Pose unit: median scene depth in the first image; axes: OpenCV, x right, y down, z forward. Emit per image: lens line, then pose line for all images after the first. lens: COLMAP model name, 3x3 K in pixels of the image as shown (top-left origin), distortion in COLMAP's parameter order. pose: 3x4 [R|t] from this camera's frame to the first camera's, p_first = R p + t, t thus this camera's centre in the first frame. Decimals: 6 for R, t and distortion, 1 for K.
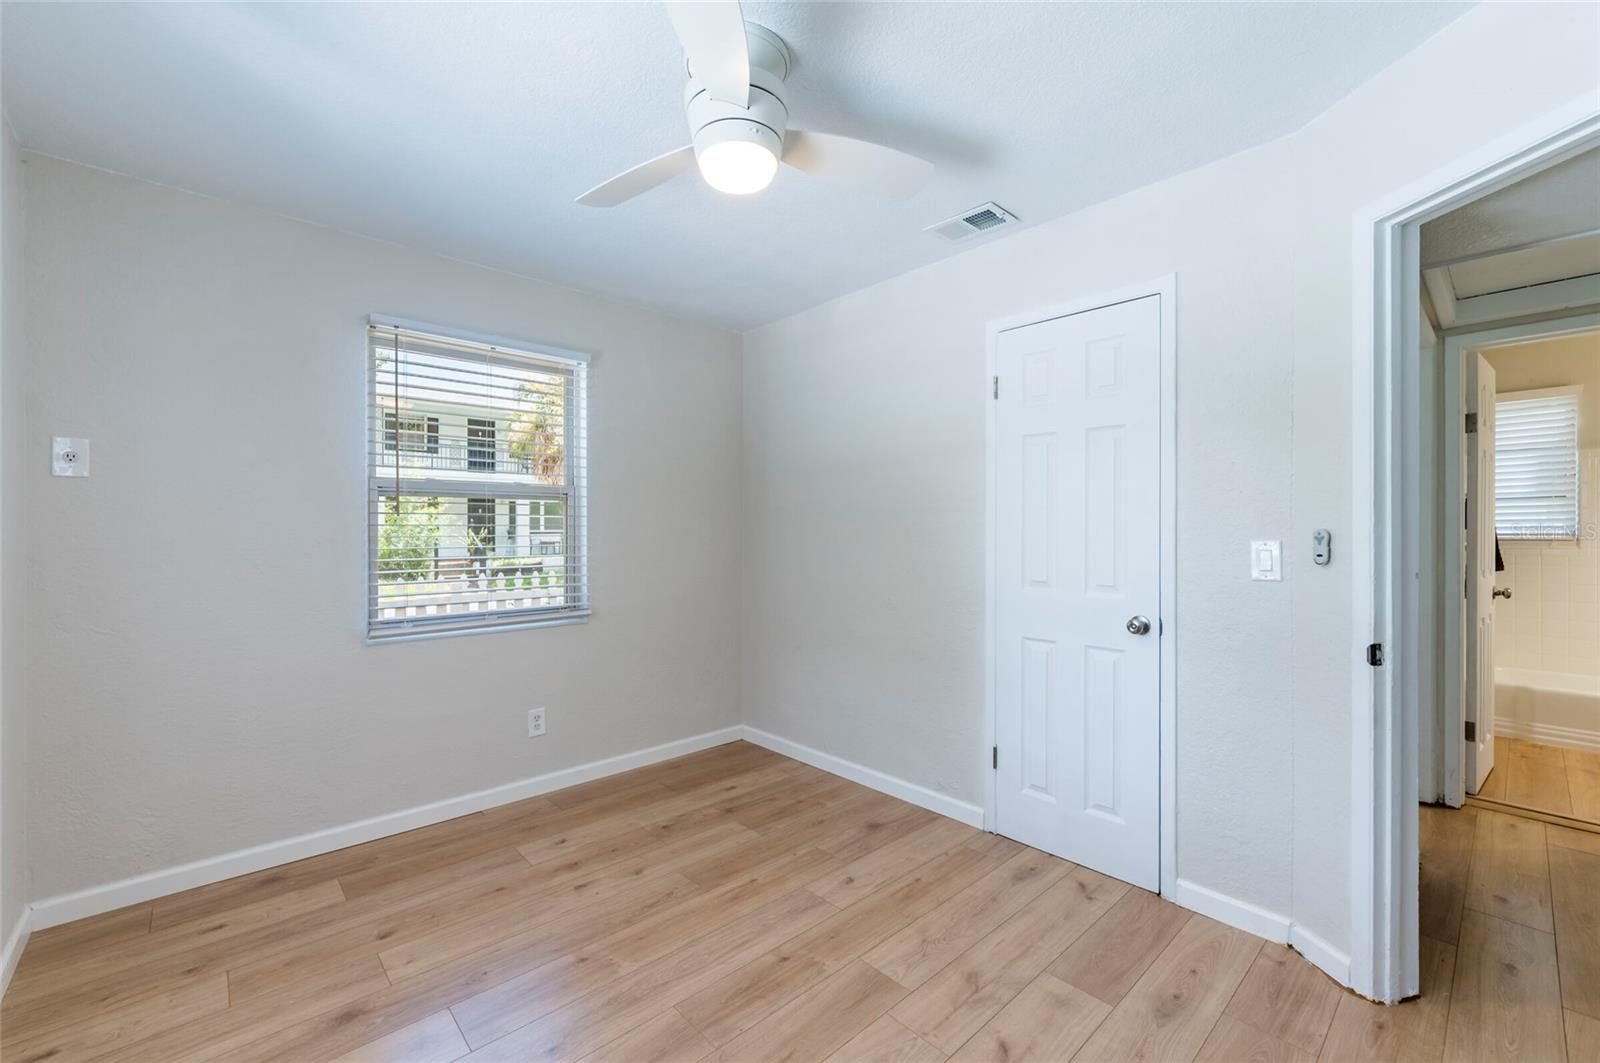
lens RADIAL K [[659.7, 0, 802.7], [0, 659.7, 529.2], [0, 0, 1]] dist [0.000884, 0.000280]
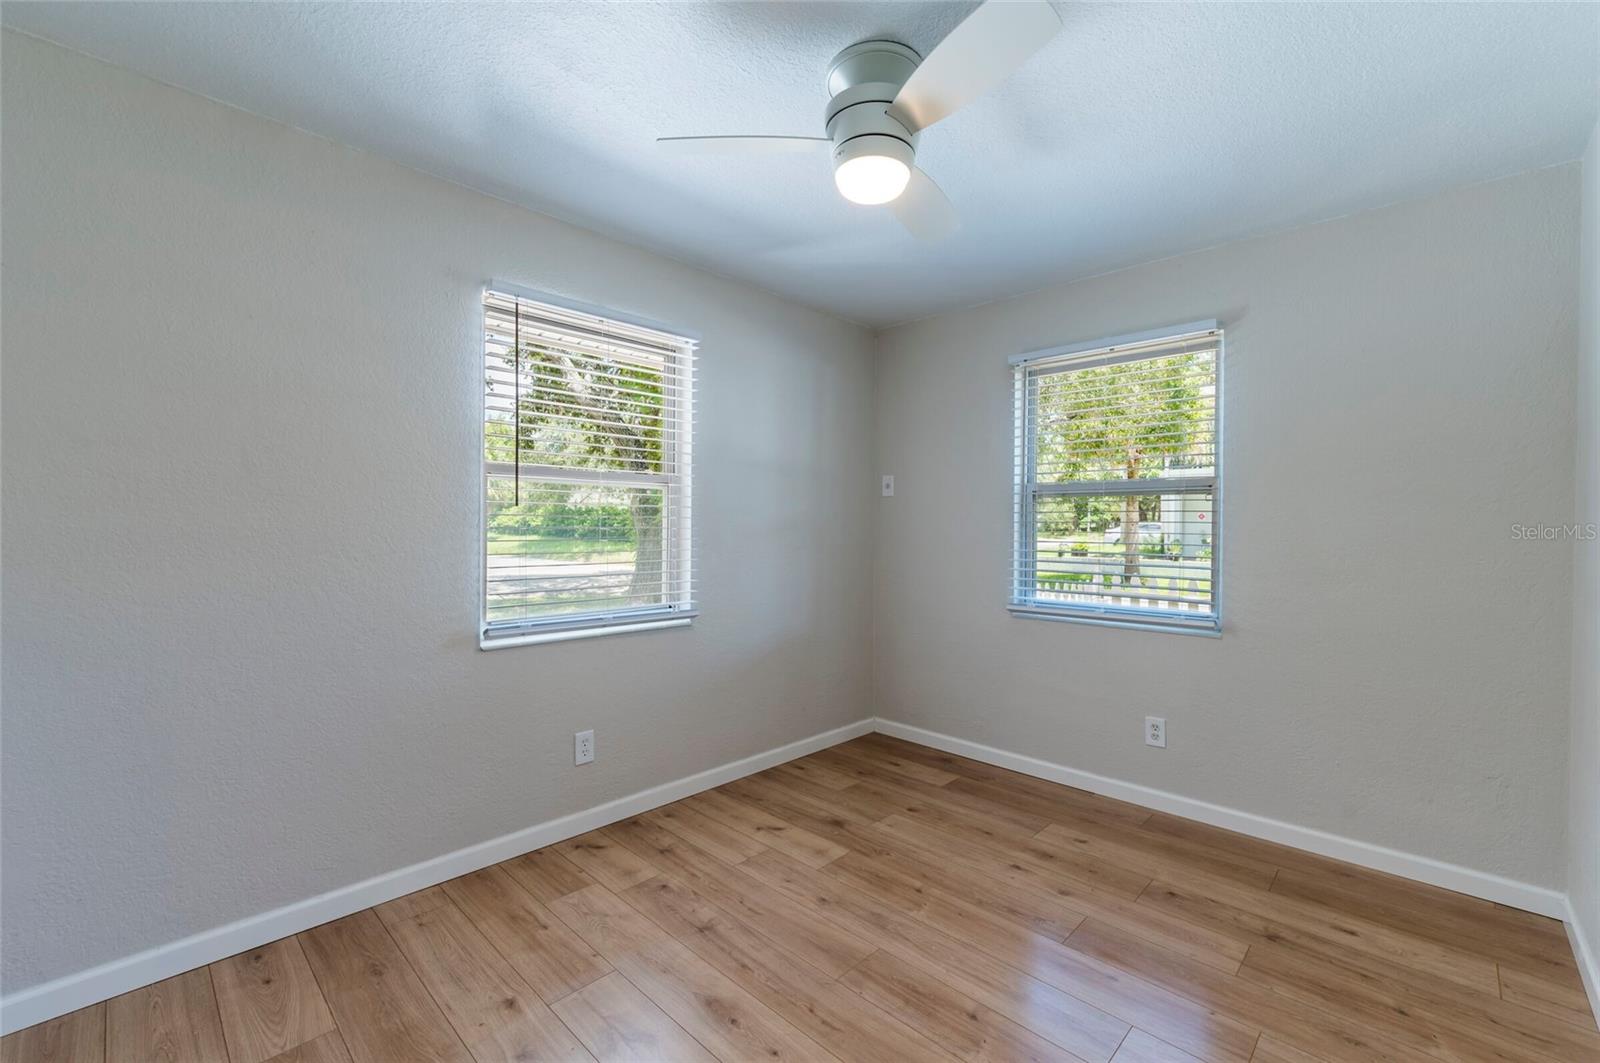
lens RADIAL K [[670.9, 0, 809.7], [0, 670.9, 529.6], [0, 0, 1]] dist [0.000165, -0.000085]
pose [[0.064558, 0.007368, -0.997887, 0.676011], [-0.006611, 0.999954, 0.006956, 0.001646], [0.997892, 0.006148, 0.064604, 0.581756]]
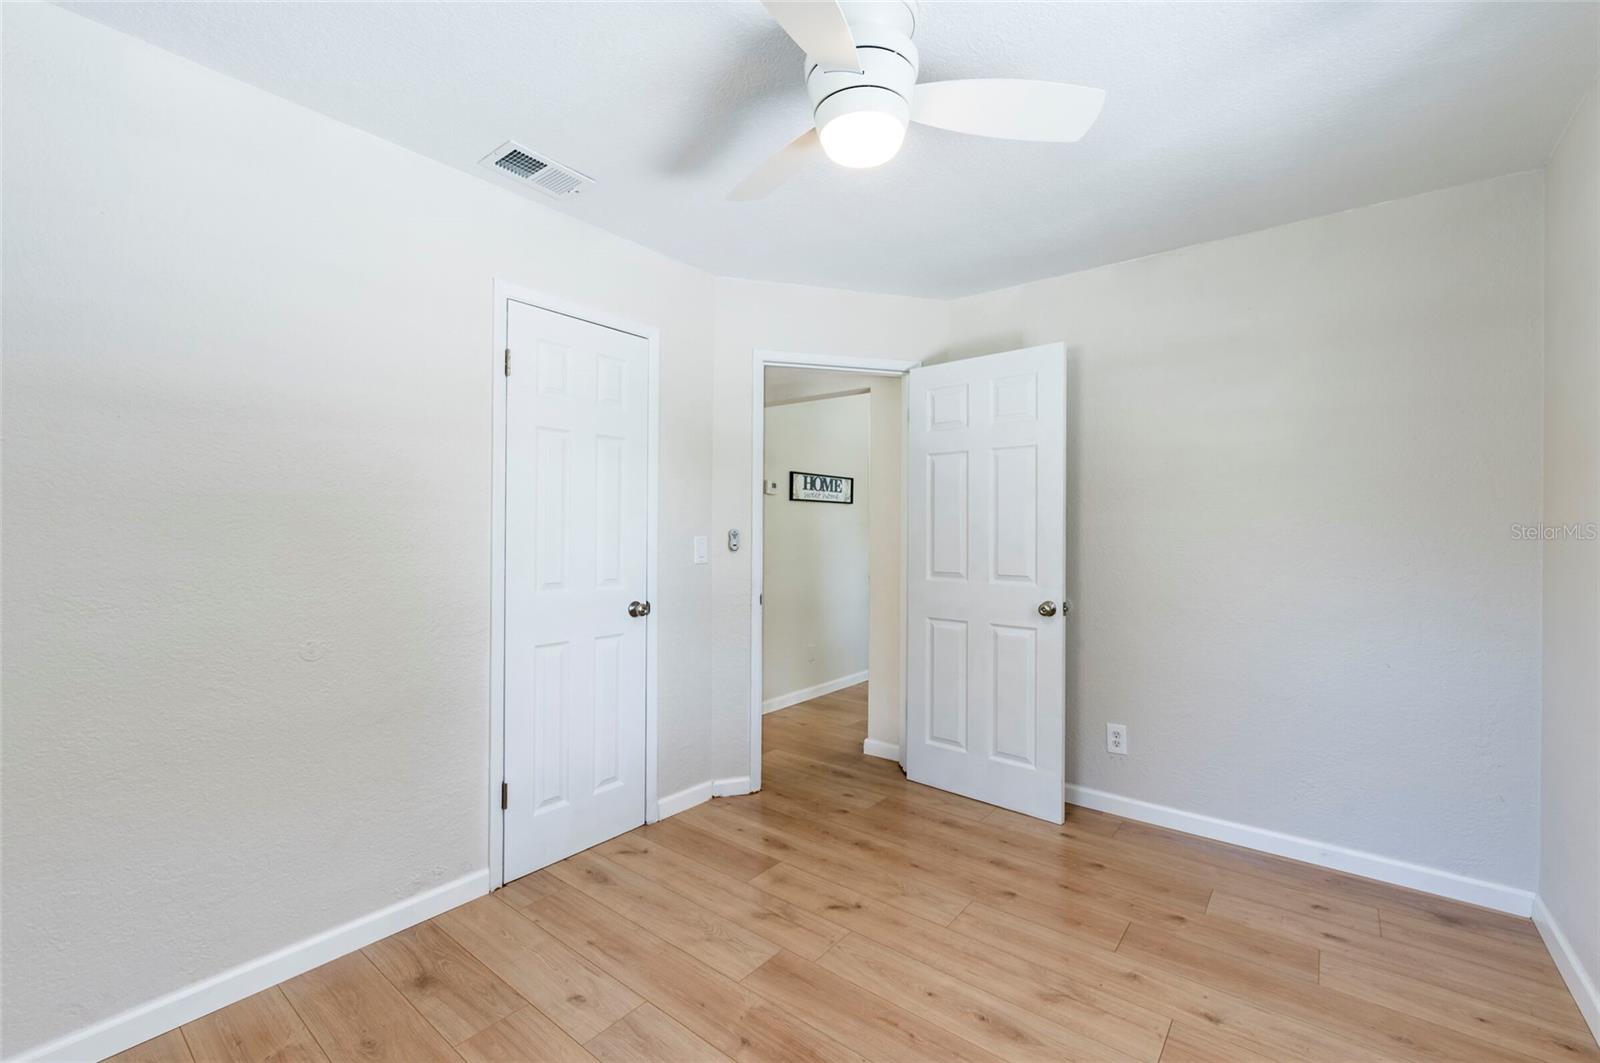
lens RADIAL K [[670.9, 0, 809.7], [0, 670.9, 529.6], [0, 0, 1]] dist [0.000165, -0.000085]
pose [[-0.161466, -0.000812, 0.986878, -0.710051], [-0.006675, 0.999978, -0.000269, -0.000316], [-0.986856, -0.006631, -0.161468, 0.853869]]
